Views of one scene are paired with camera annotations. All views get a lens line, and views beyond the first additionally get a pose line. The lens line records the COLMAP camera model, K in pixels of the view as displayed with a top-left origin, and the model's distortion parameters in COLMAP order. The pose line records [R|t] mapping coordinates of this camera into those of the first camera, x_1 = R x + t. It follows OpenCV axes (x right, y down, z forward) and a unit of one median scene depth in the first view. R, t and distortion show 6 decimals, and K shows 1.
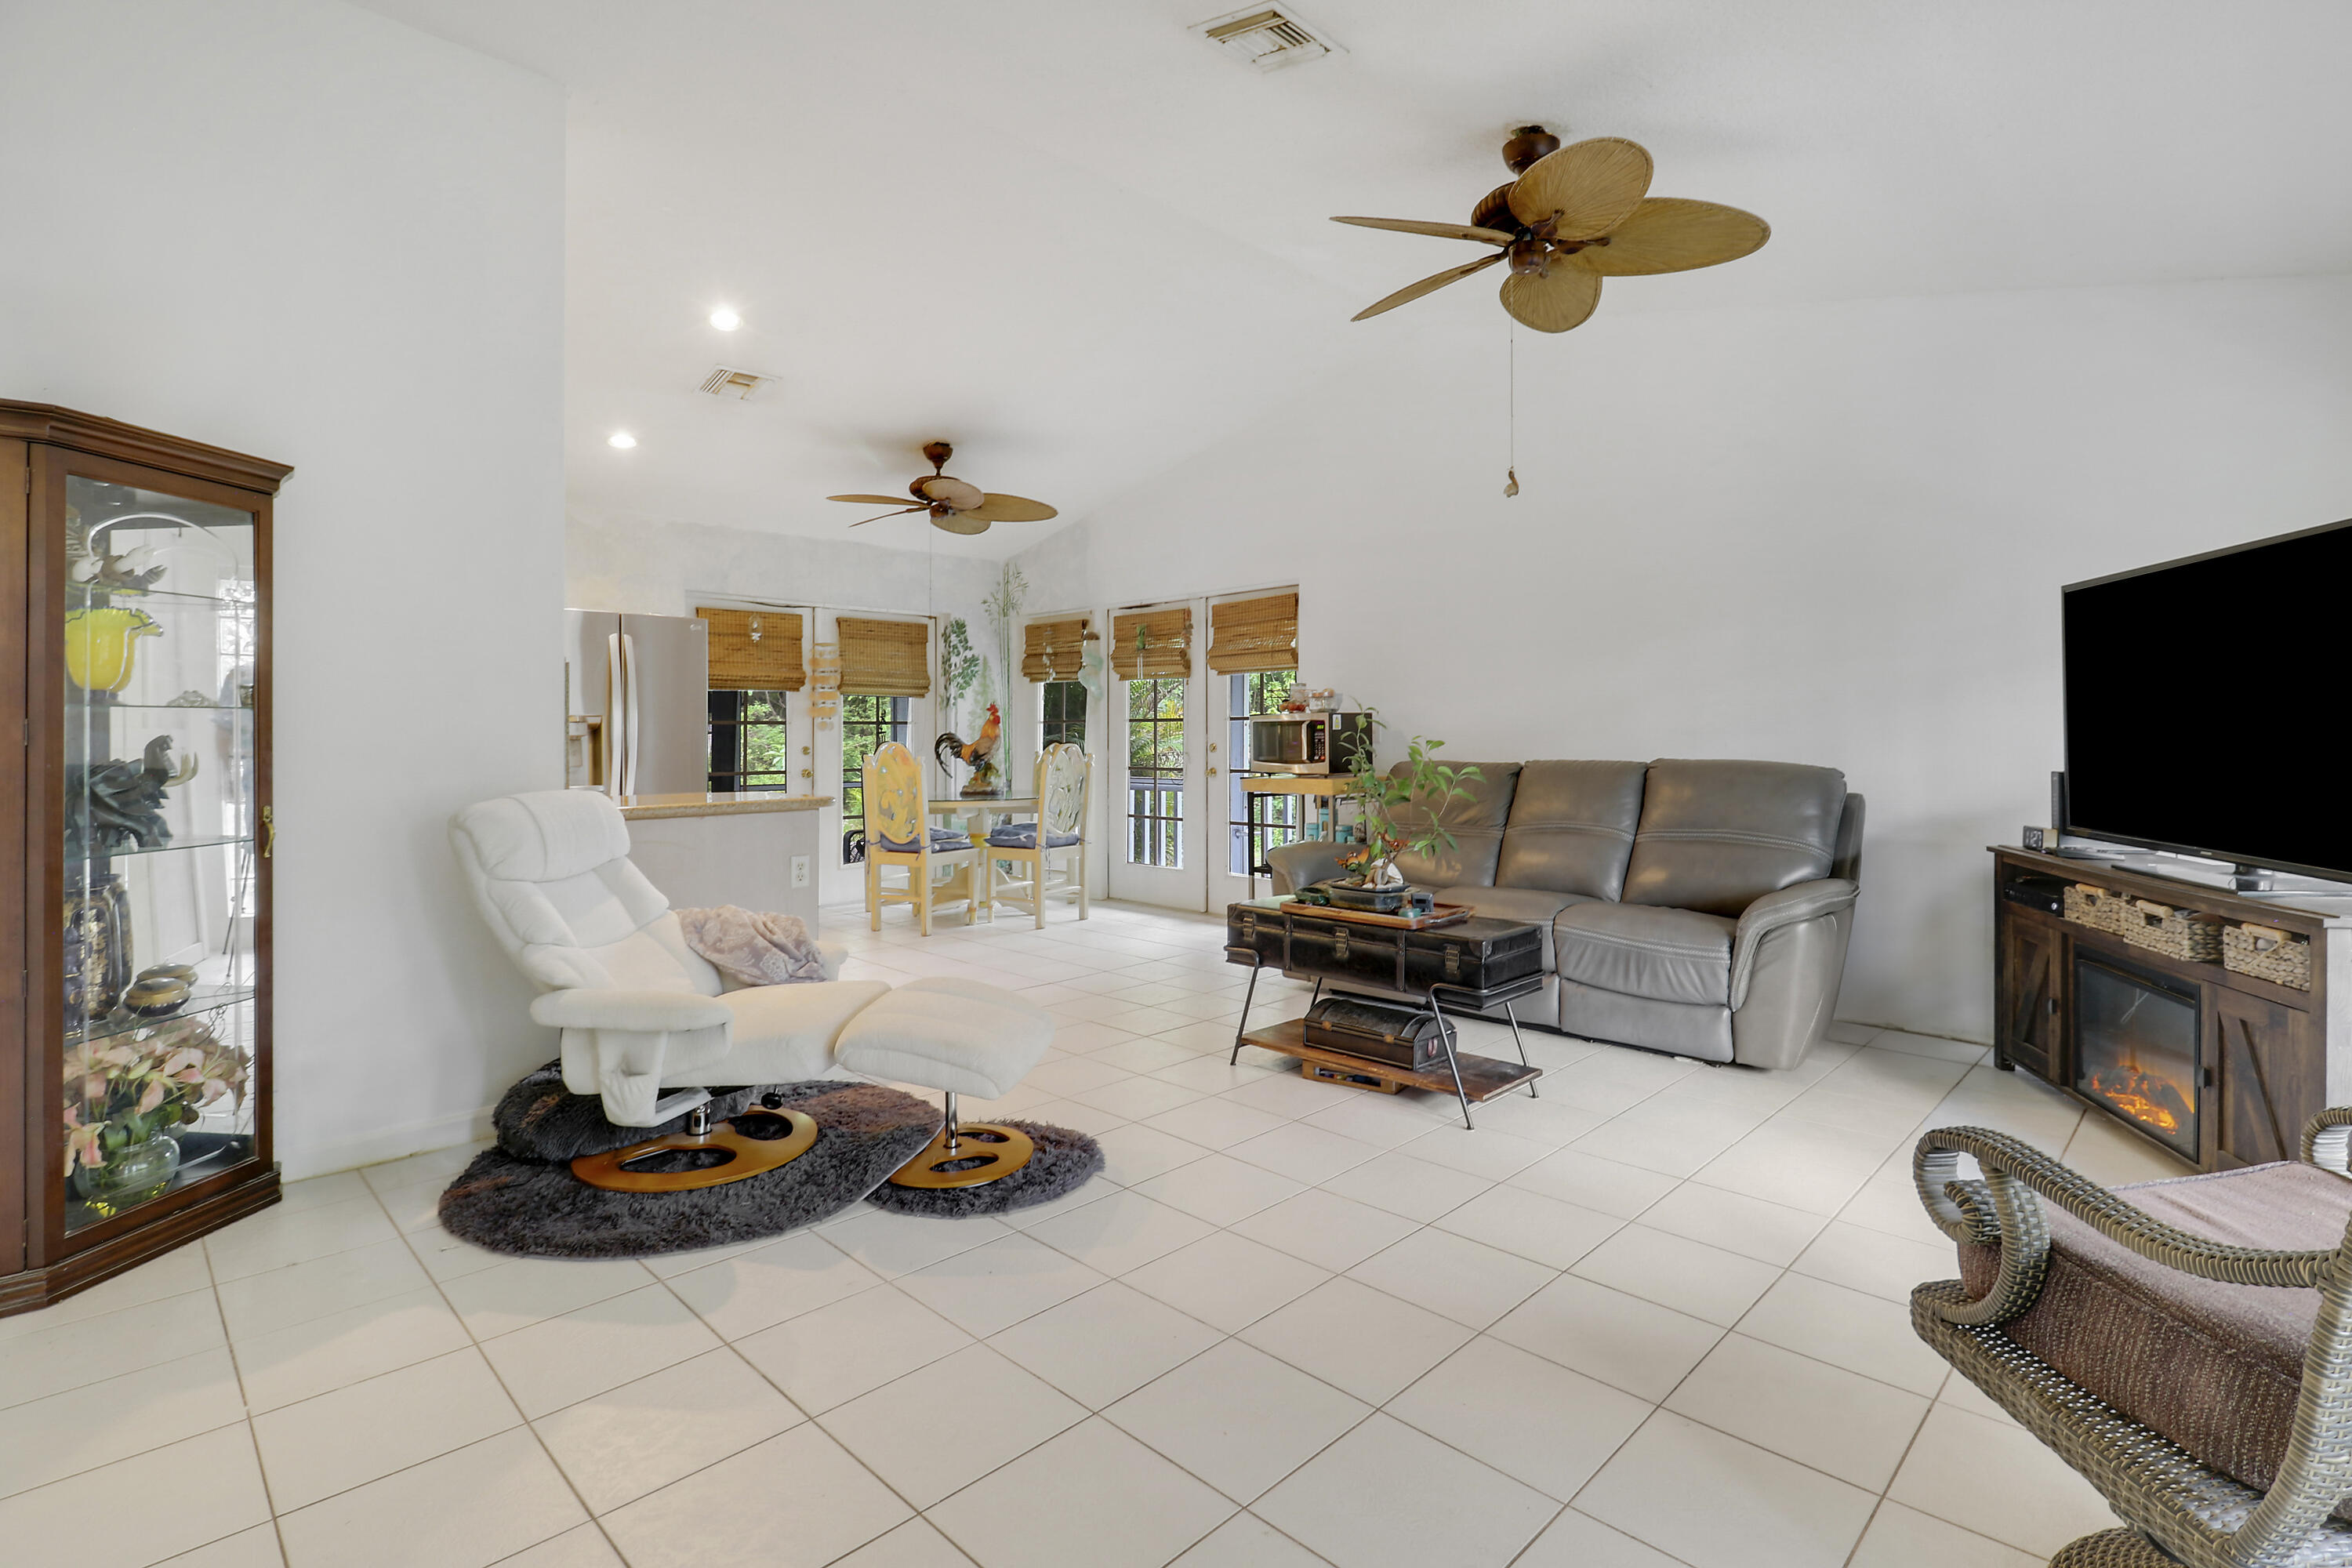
lens RADIAL K [[1105.9, 0, 1185.3], [0, 1105.9, 733.3], [0, 0, 1]] dist [0.002488, -0.015595]
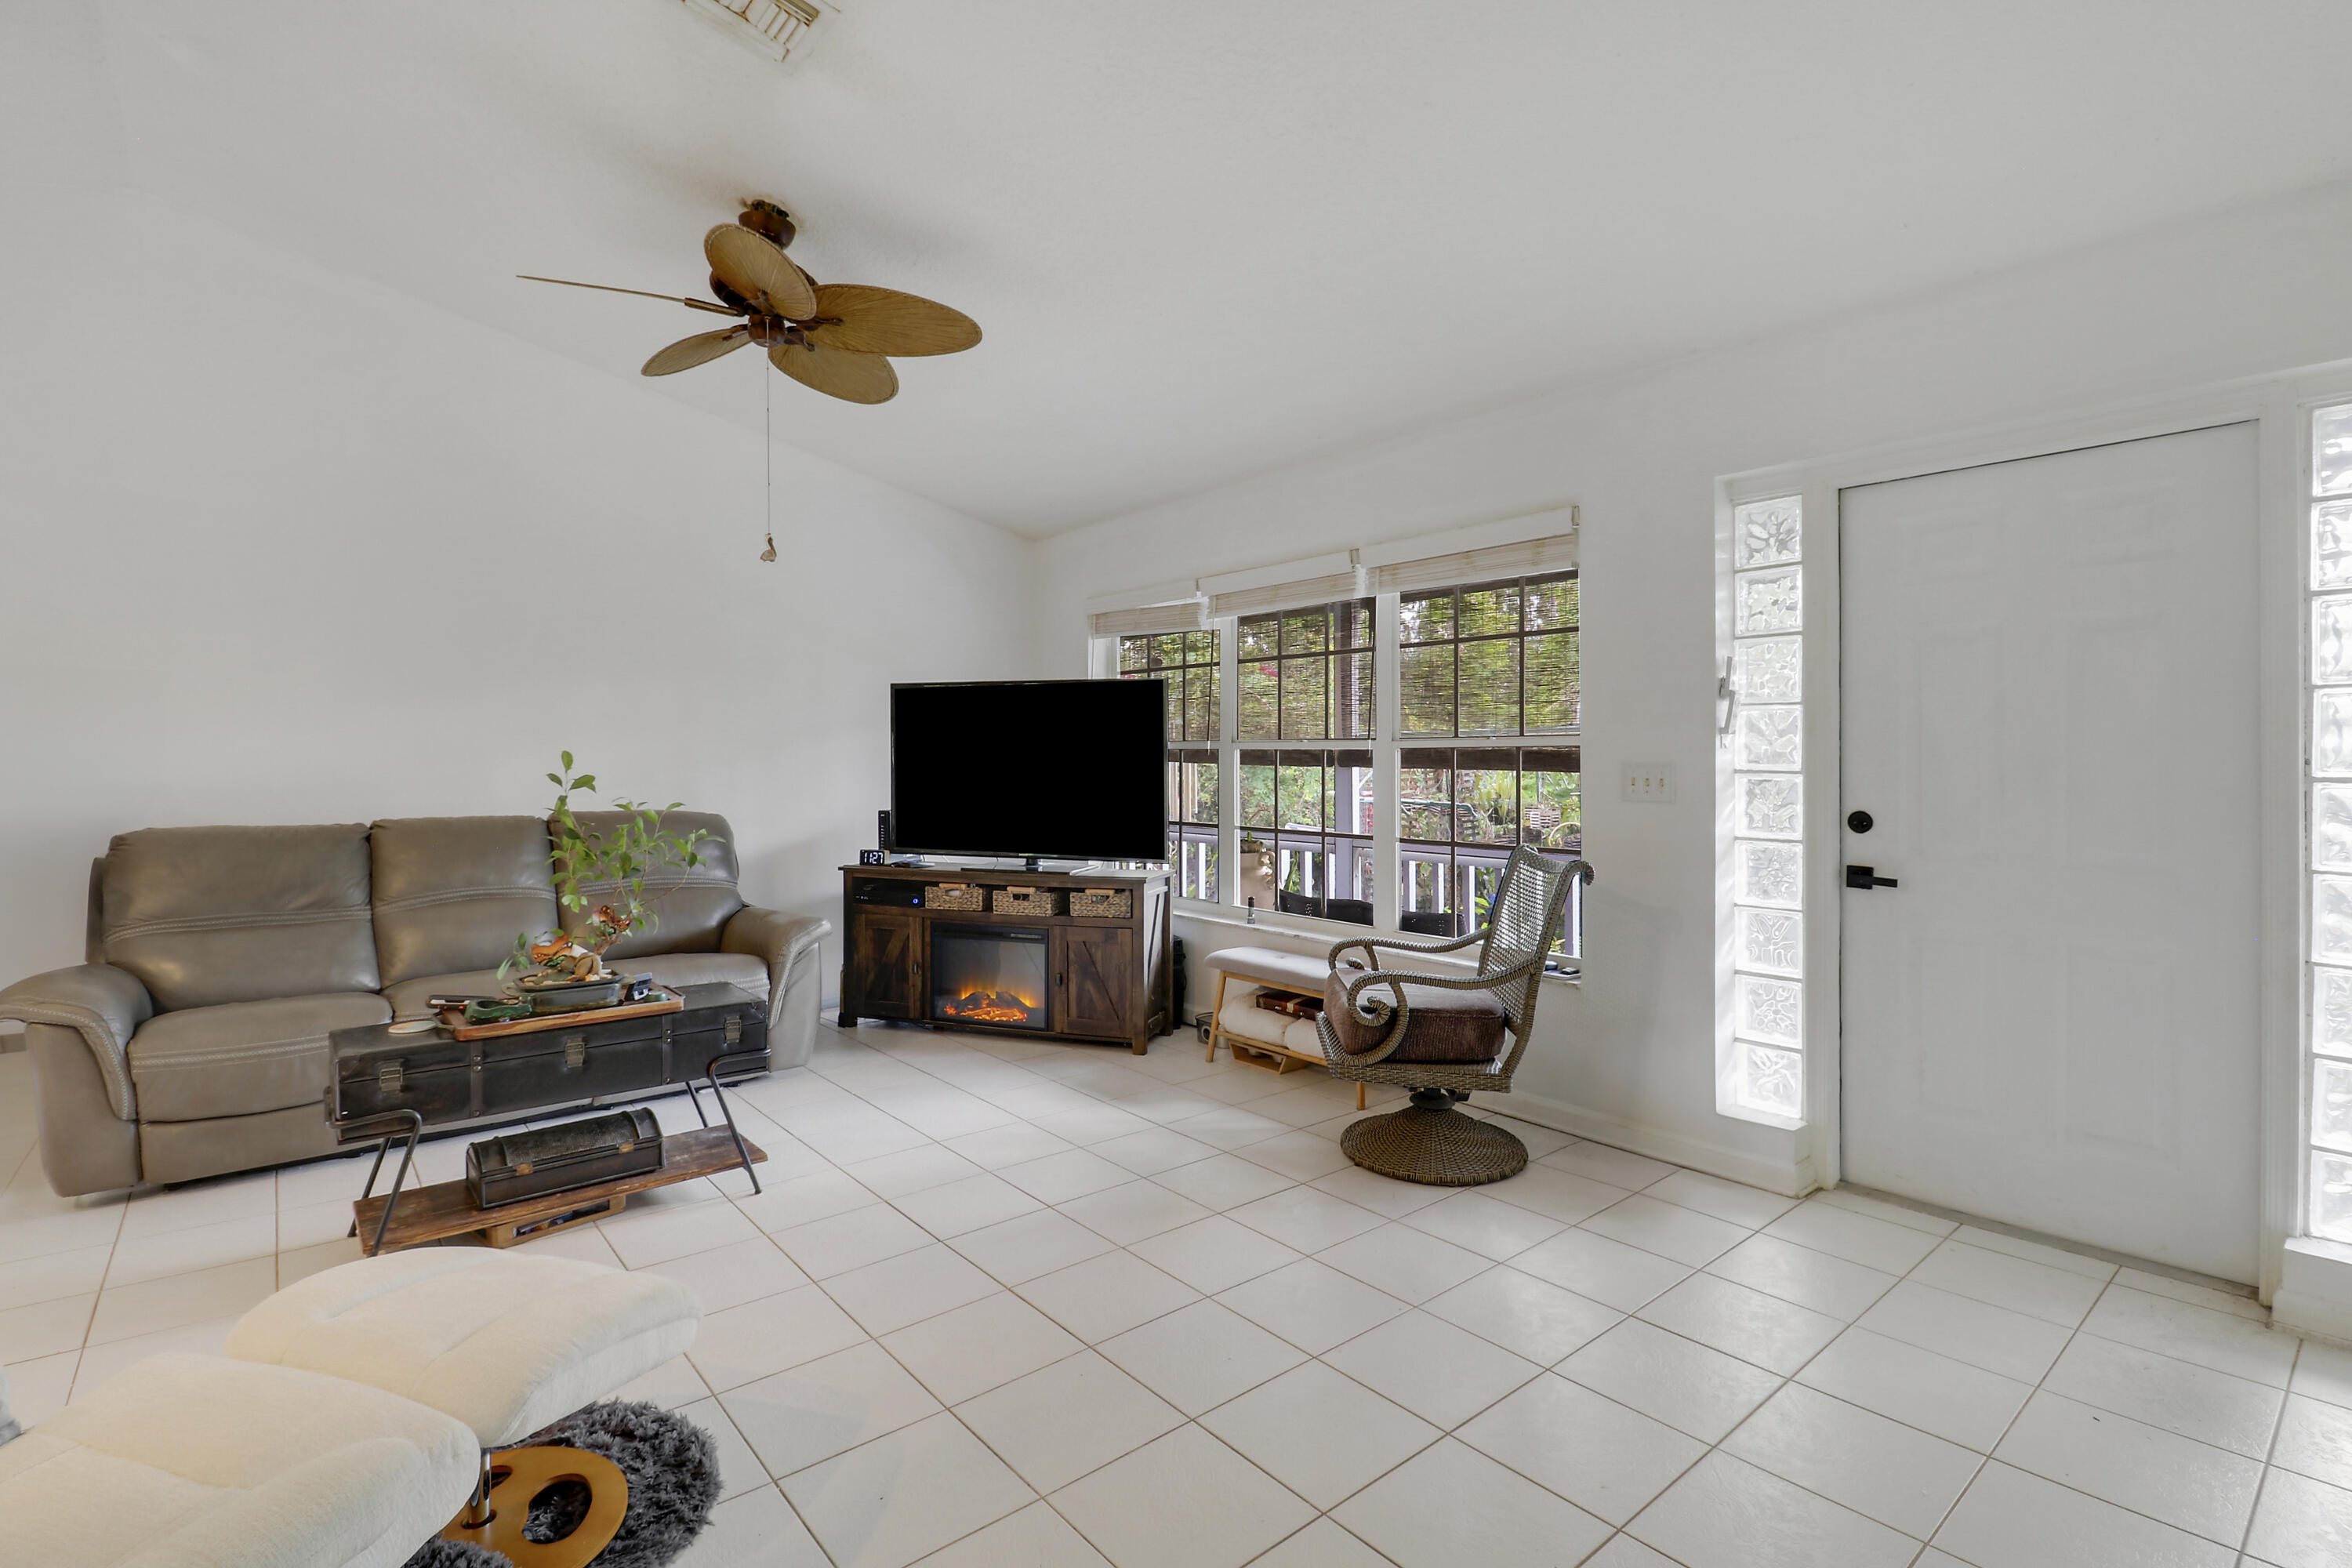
lens RADIAL K [[1106.6, 0, 1184.4], [0, 1106.6, 771.9], [0, 0, 1]] dist [0.009848, -0.014977]
pose [[0.089148, -0.003920, 0.996011, -0.613029], [-0.004802, 0.999979, 0.004365, -0.023510], [-0.996007, -0.005172, 0.089127, 0.465479]]
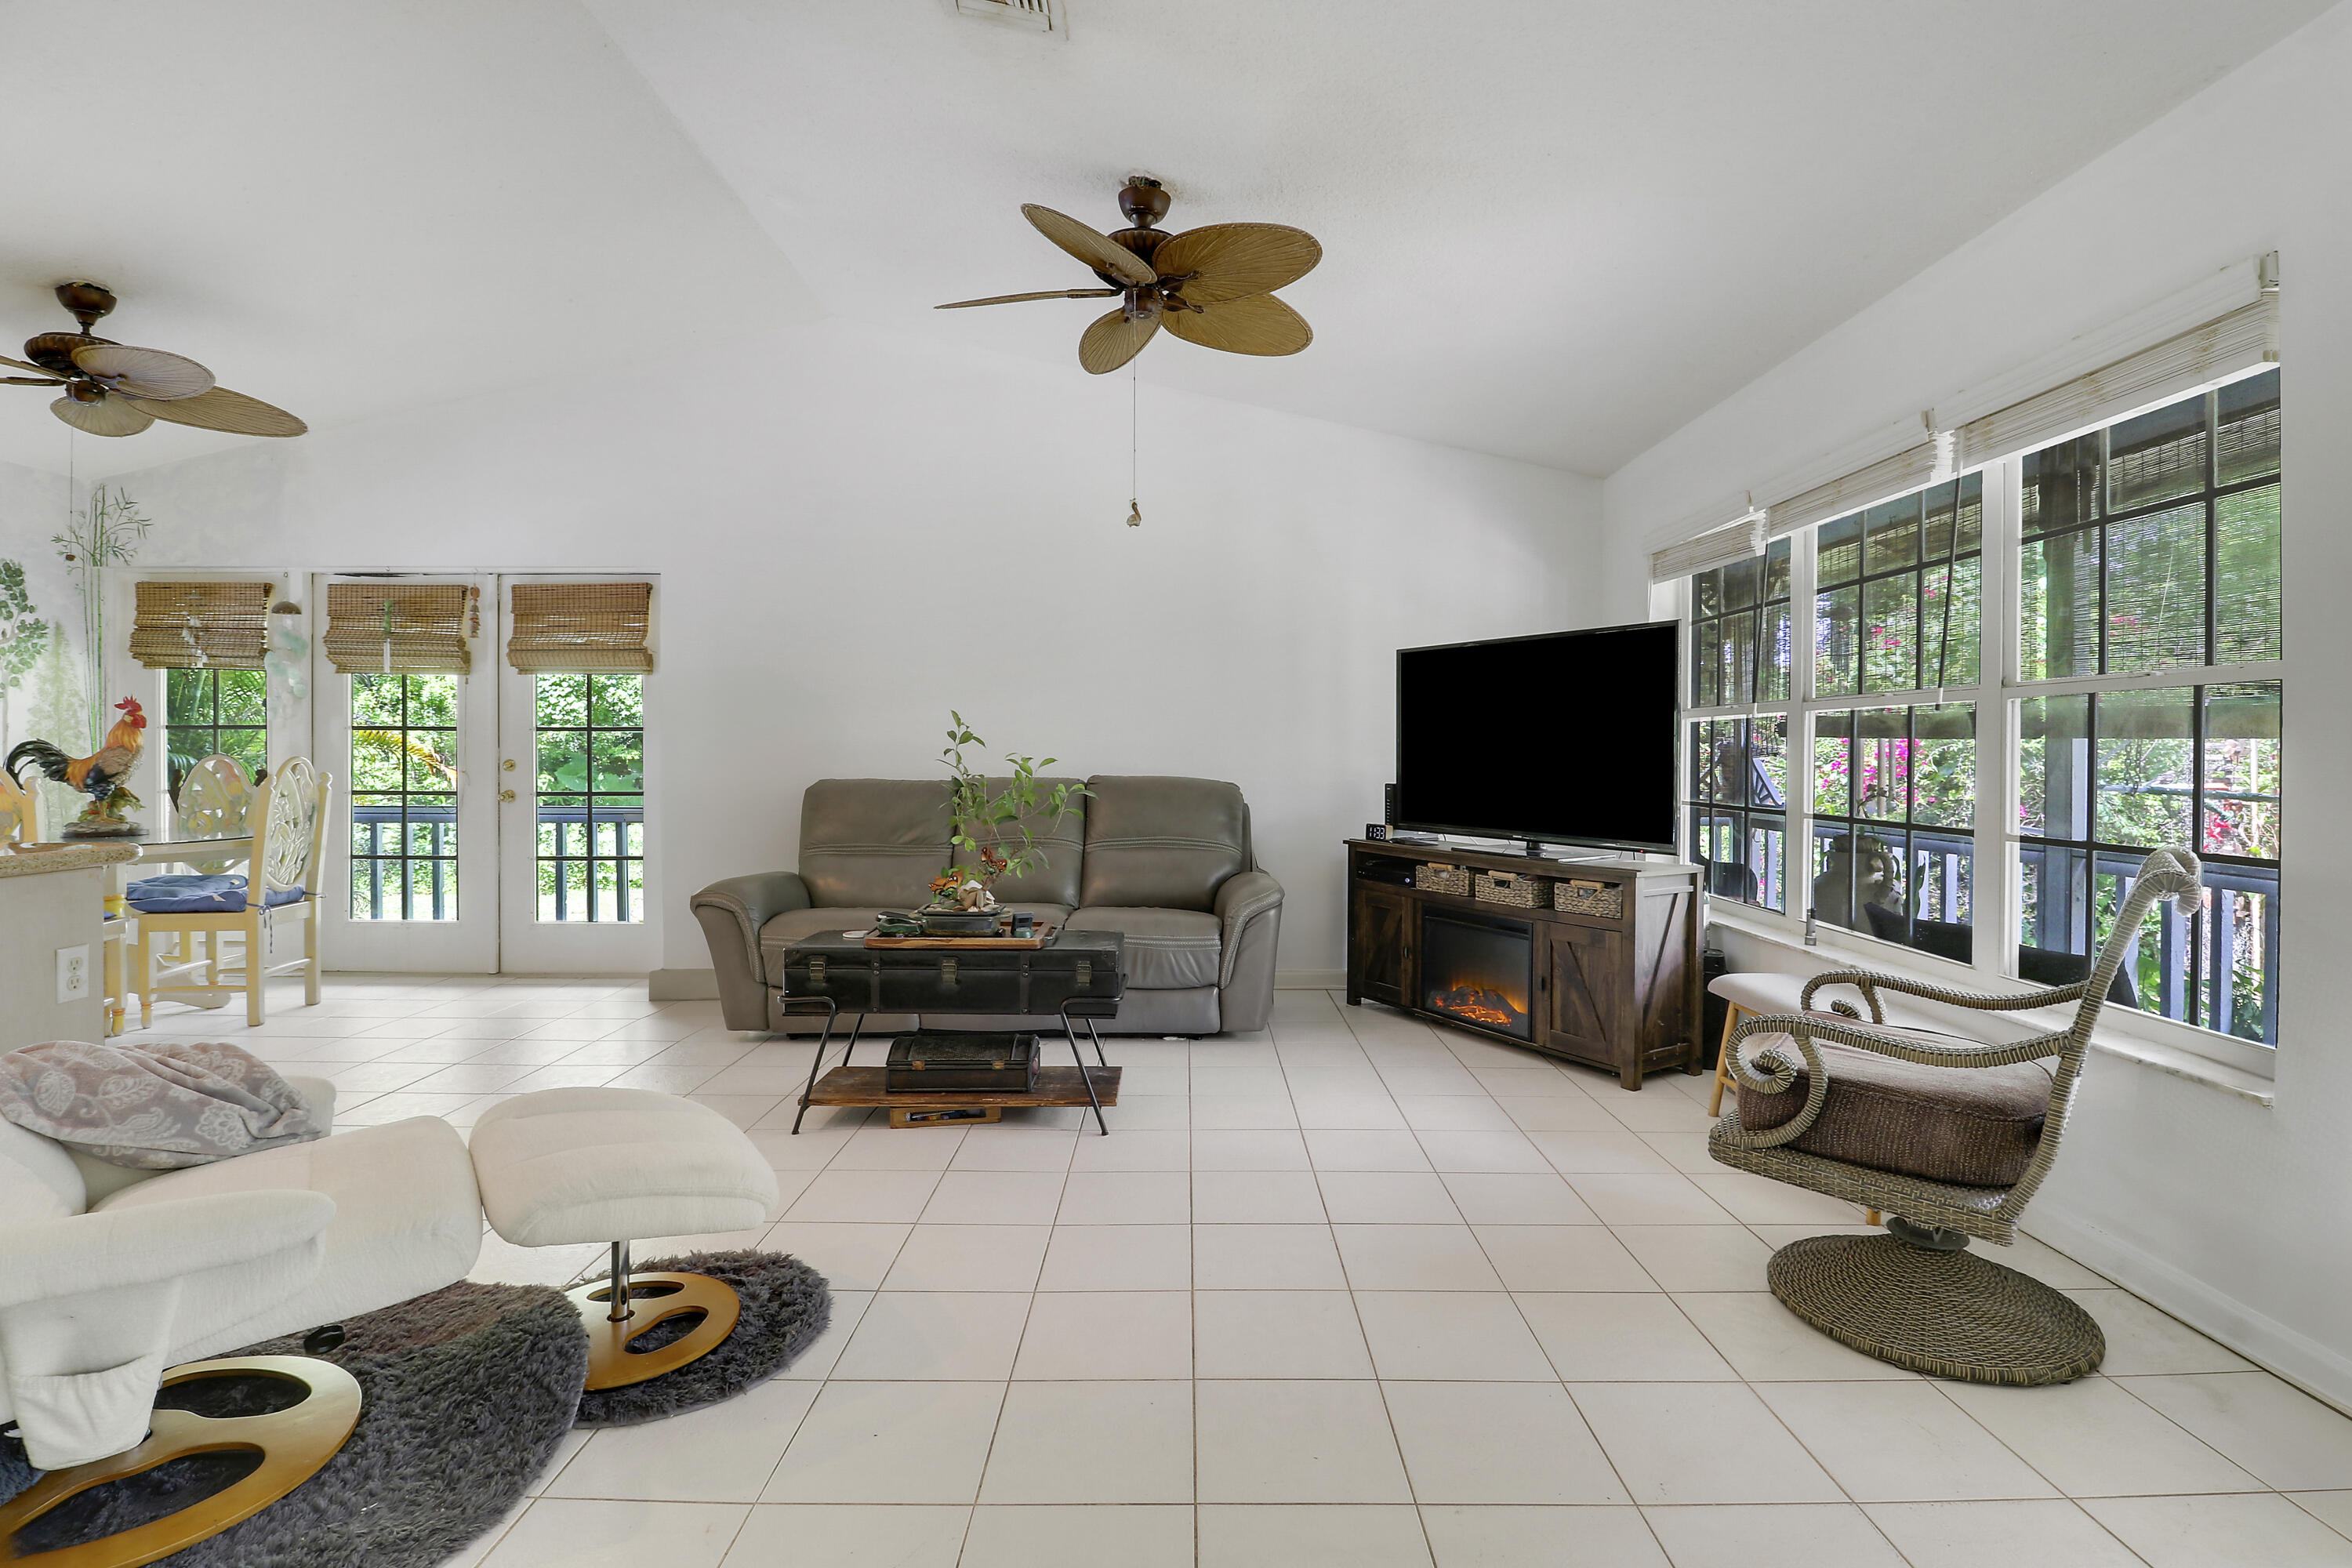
lens RADIAL K [[1112.2, 0, 1170.7], [0, 1112.2, 767.2], [0, 0, 1]] dist [0.001482, -0.014451]
pose [[0.714905, 0.000135, 0.699221, -0.371785], [-0.010324, 0.999893, 0.010362, 0.002928], [-0.699145, -0.014627, 0.714830, 0.191443]]
